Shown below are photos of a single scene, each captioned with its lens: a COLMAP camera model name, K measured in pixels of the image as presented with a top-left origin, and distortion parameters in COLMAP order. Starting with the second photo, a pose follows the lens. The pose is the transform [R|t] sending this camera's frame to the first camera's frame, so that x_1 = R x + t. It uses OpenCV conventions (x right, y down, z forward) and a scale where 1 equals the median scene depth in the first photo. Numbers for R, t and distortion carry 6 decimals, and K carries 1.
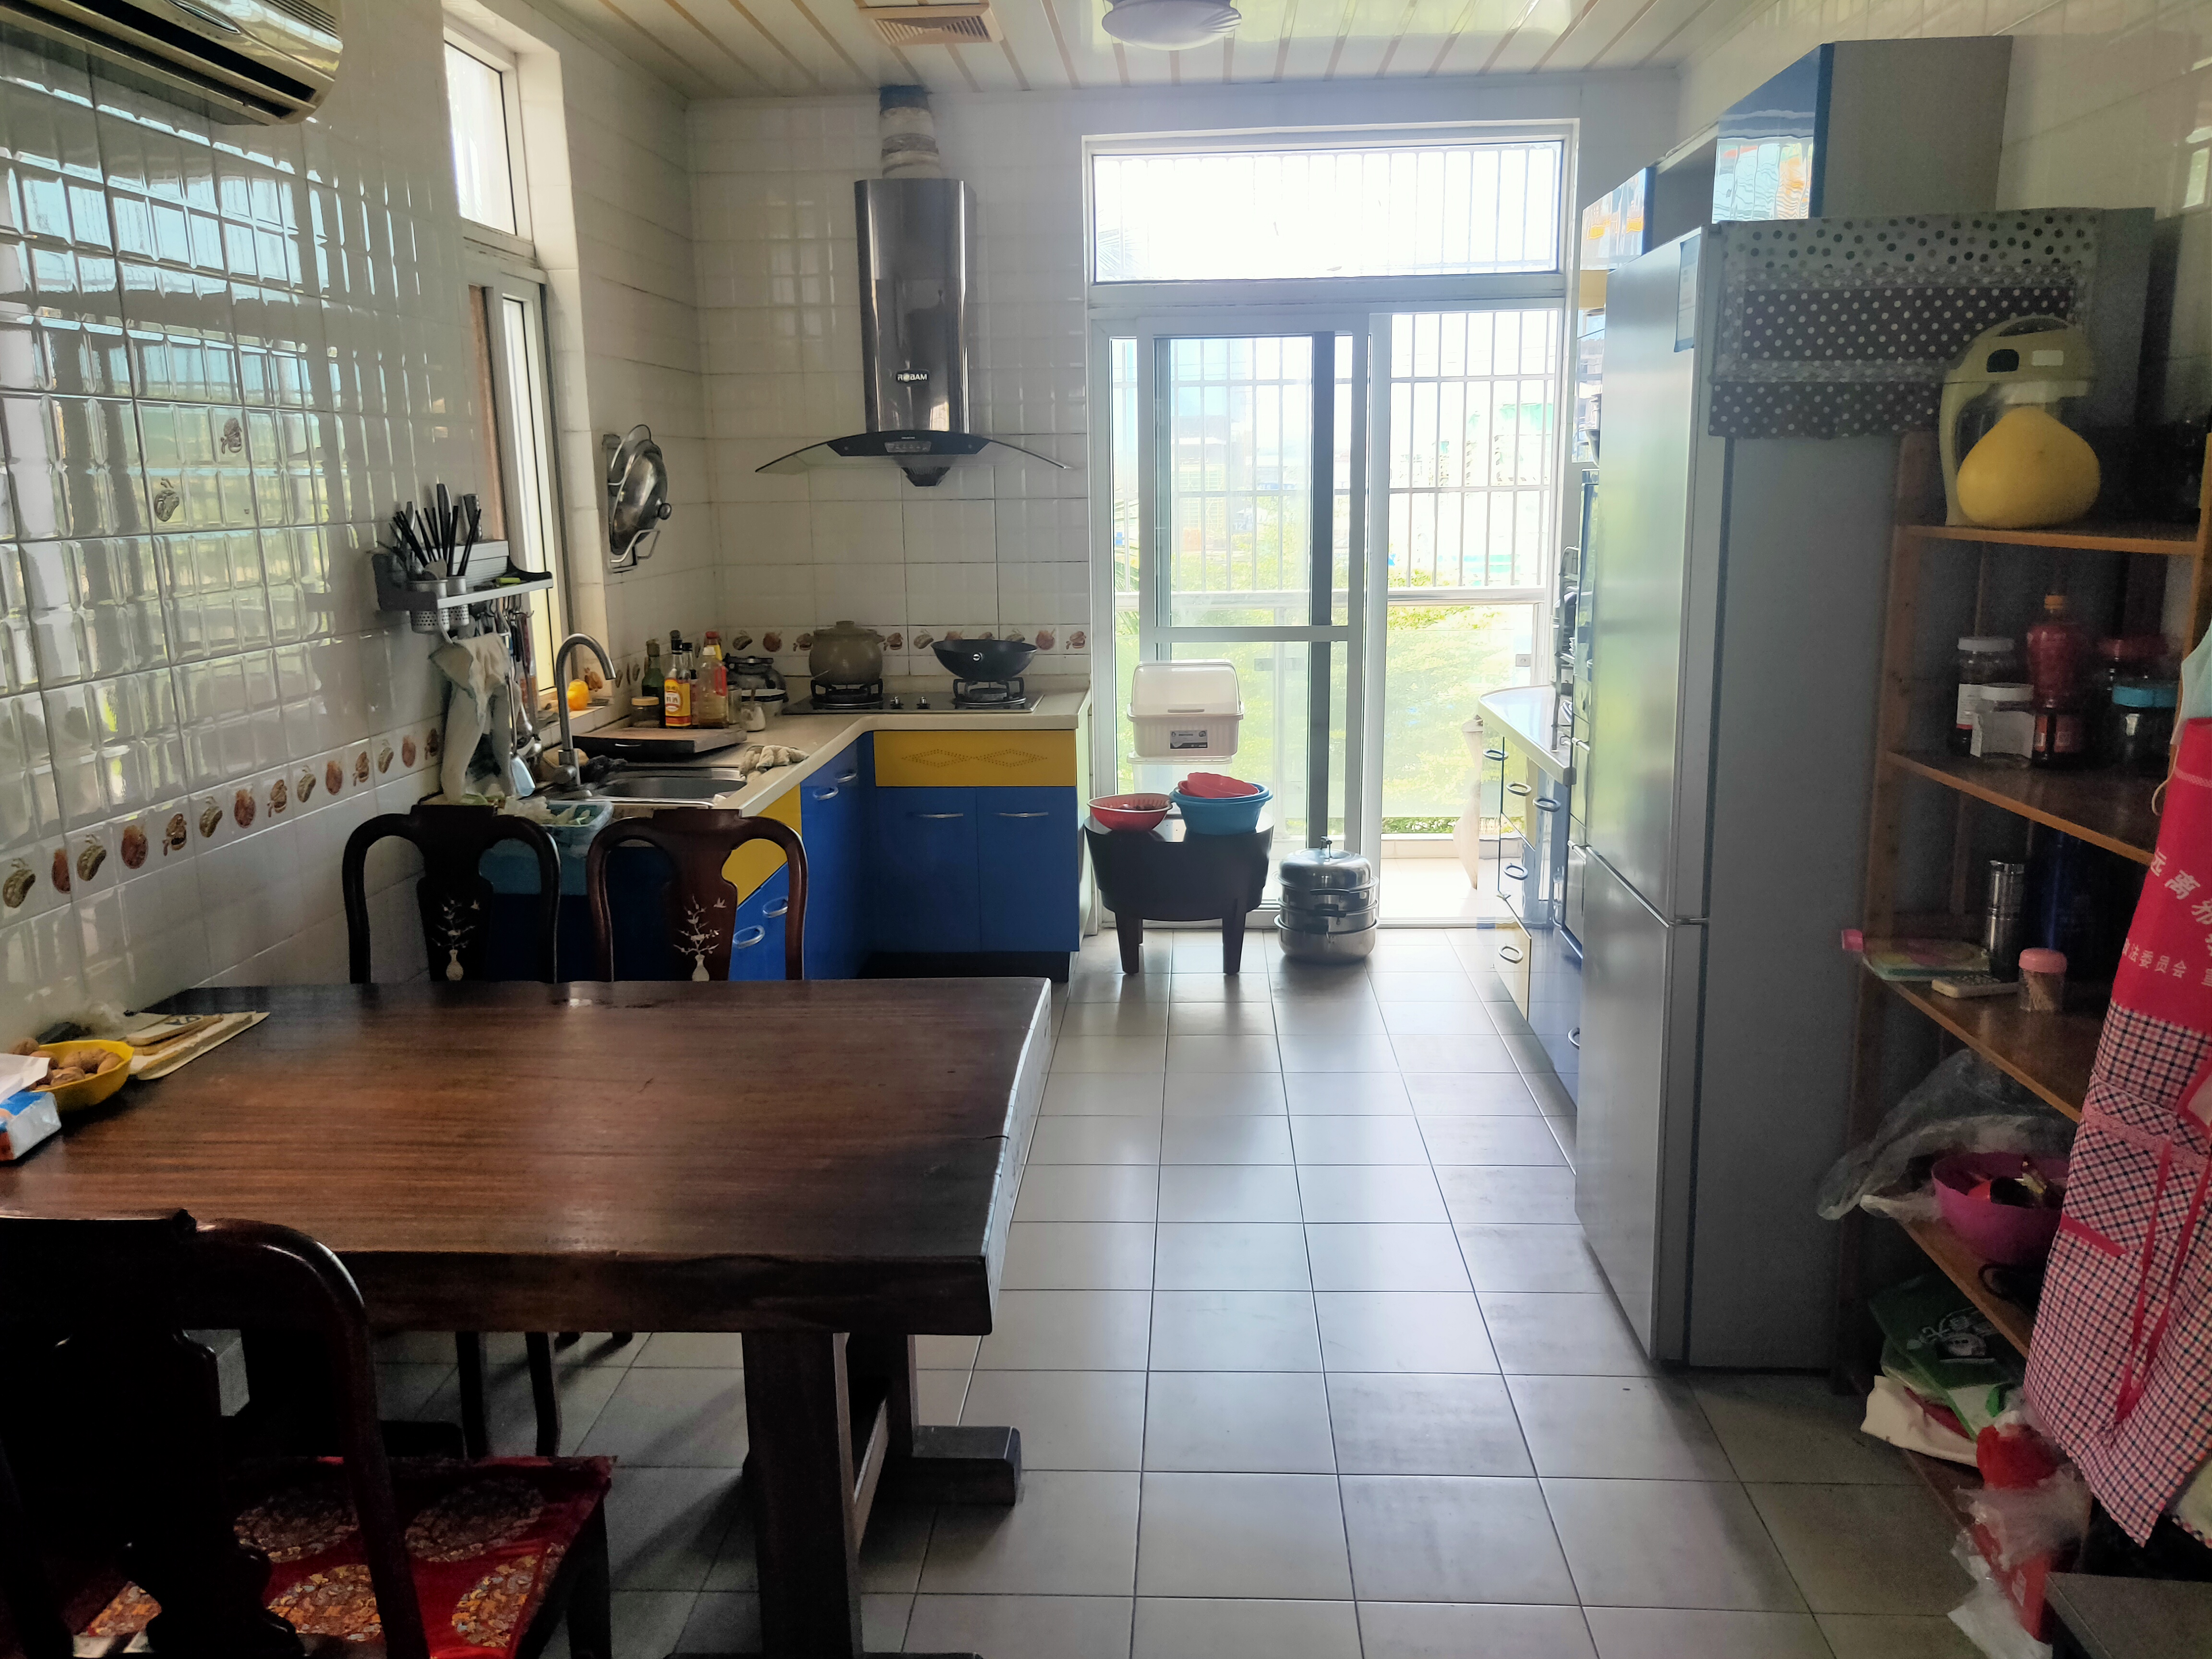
lens RADIAL K [[1669.3, 0, 1103.7], [0, 1669.3, 830.5], [0, 0, 1]] dist [0.030617, 0.001128]
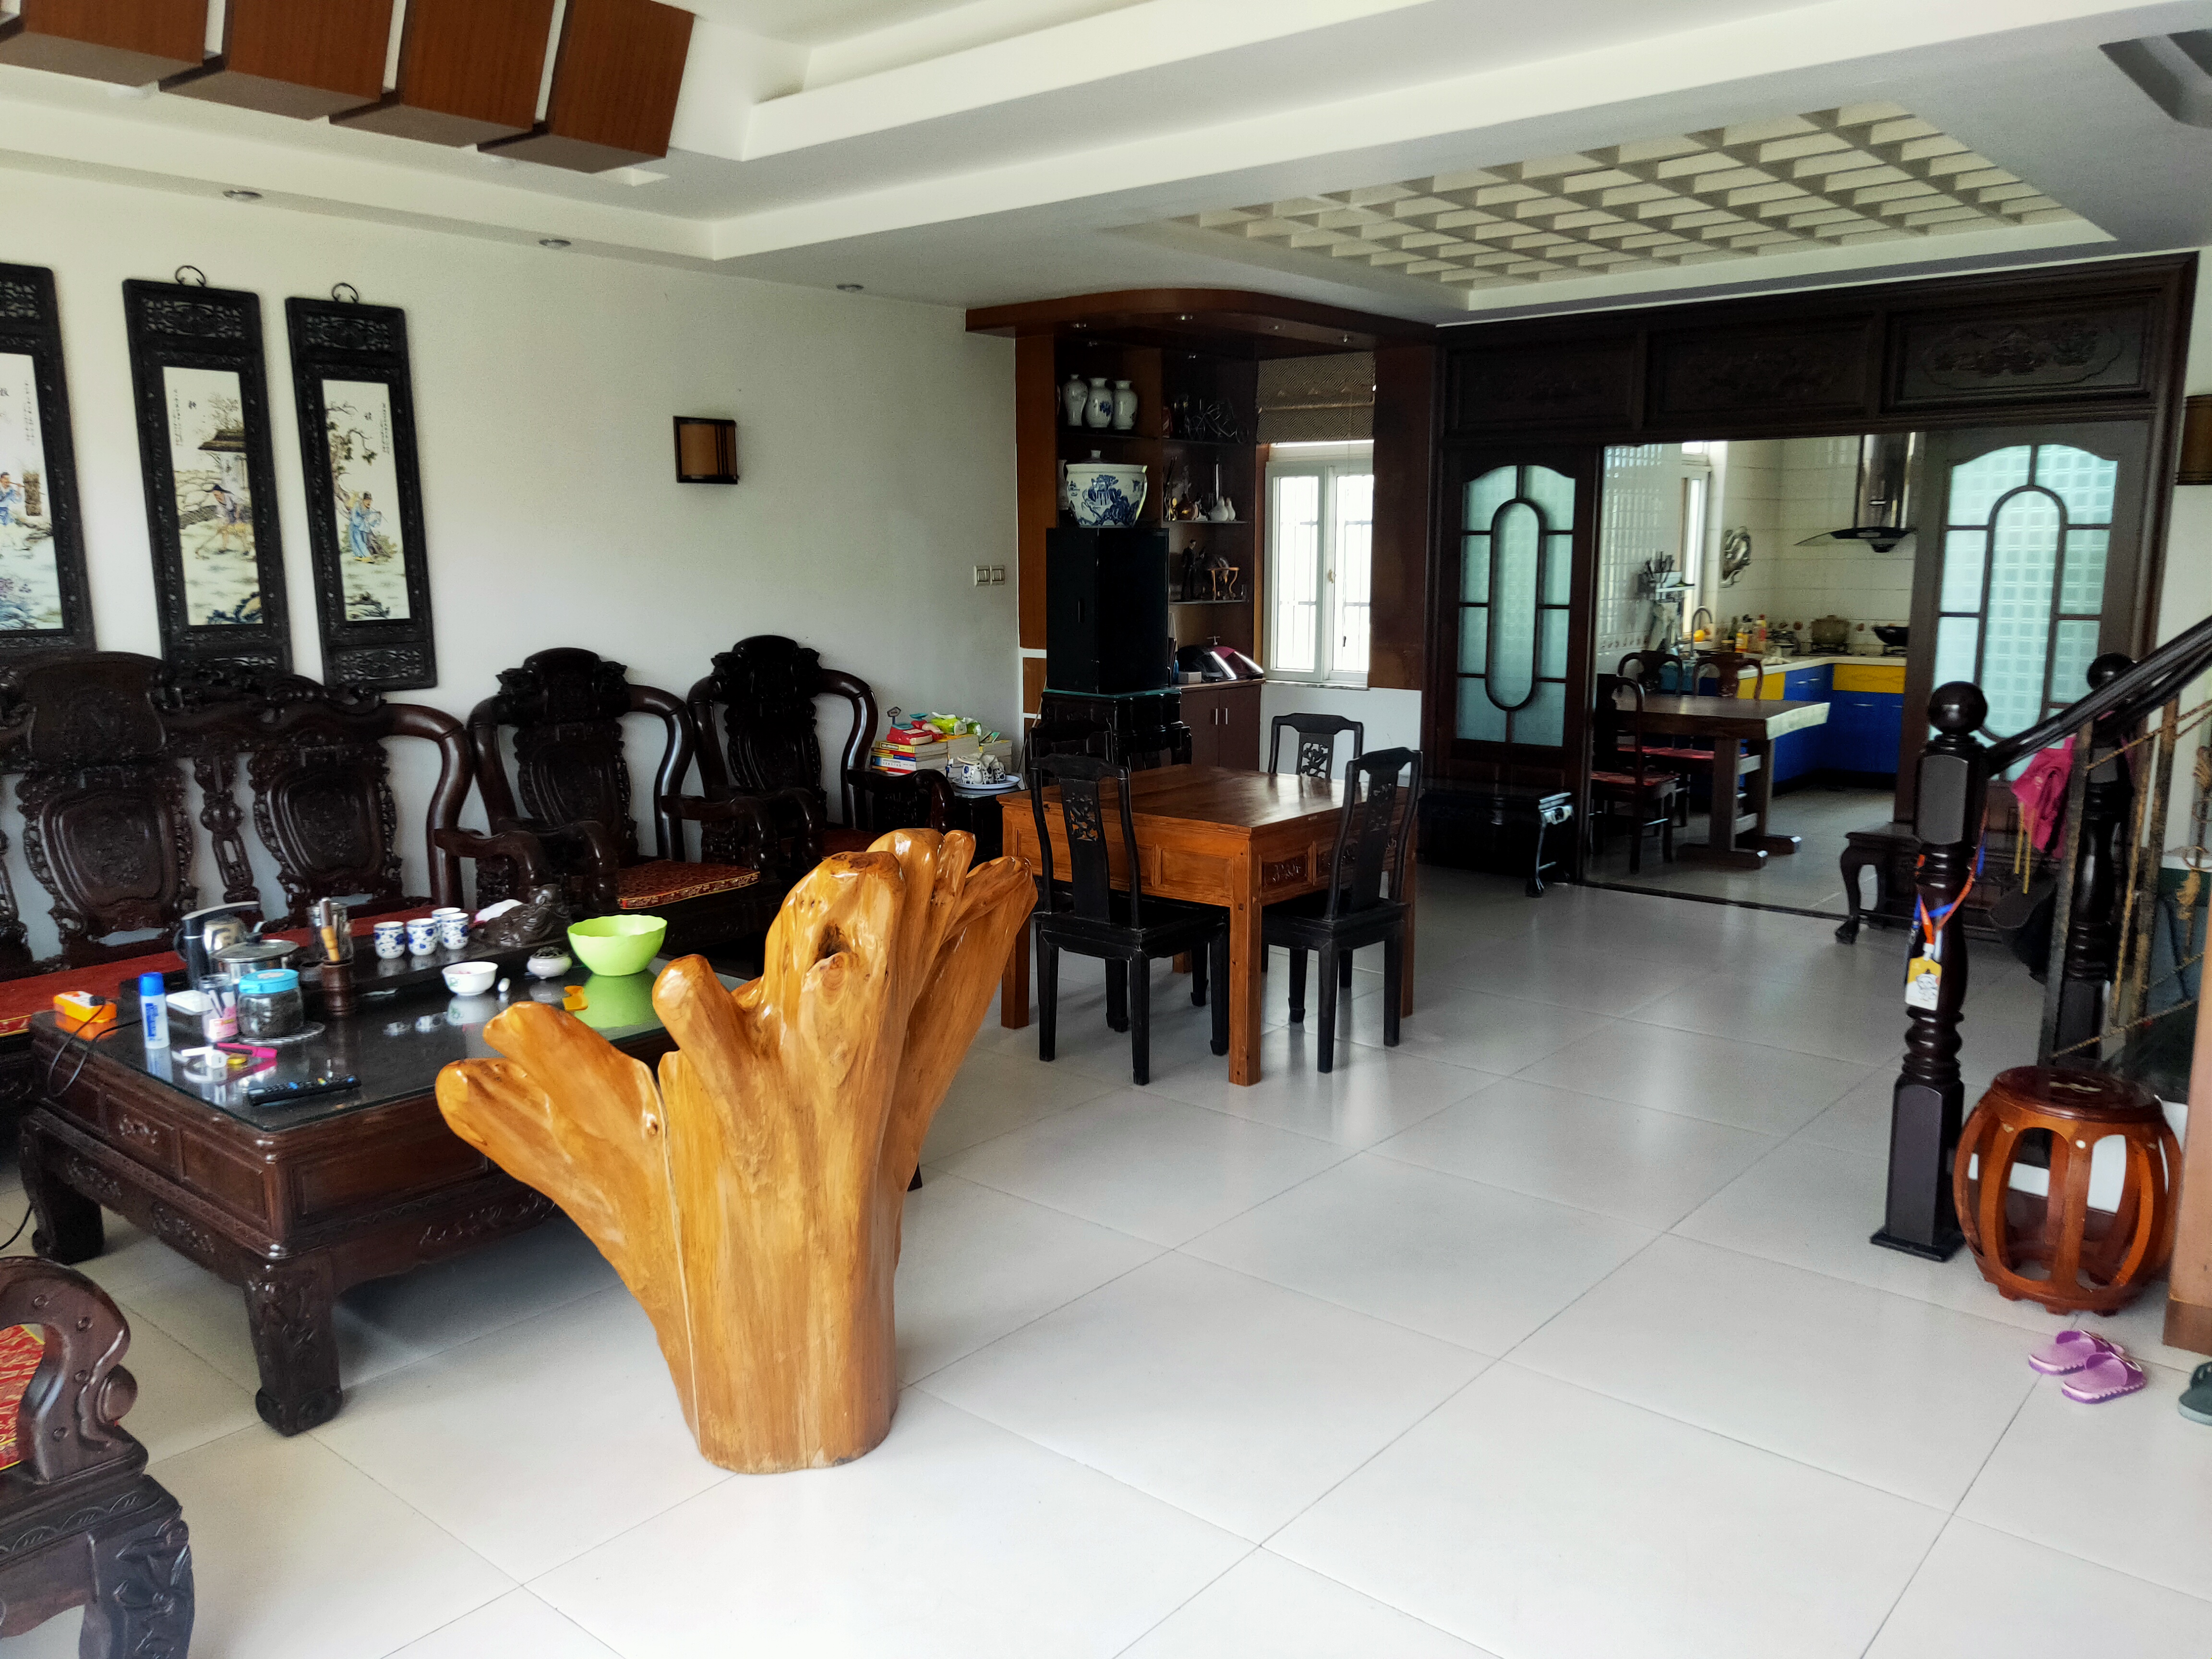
lens RADIAL K [[1669.3, 0, 1102.6], [0, 1669.3, 832.9], [0, 0, 1]] dist [0.030617, 0.001128]
pose [[0.790269, 0.115110, -0.601850, 0.490496], [-0.134733, 0.990802, 0.012587, 0.282642], [0.597763, 0.071142, 0.798510, -1.418990]]
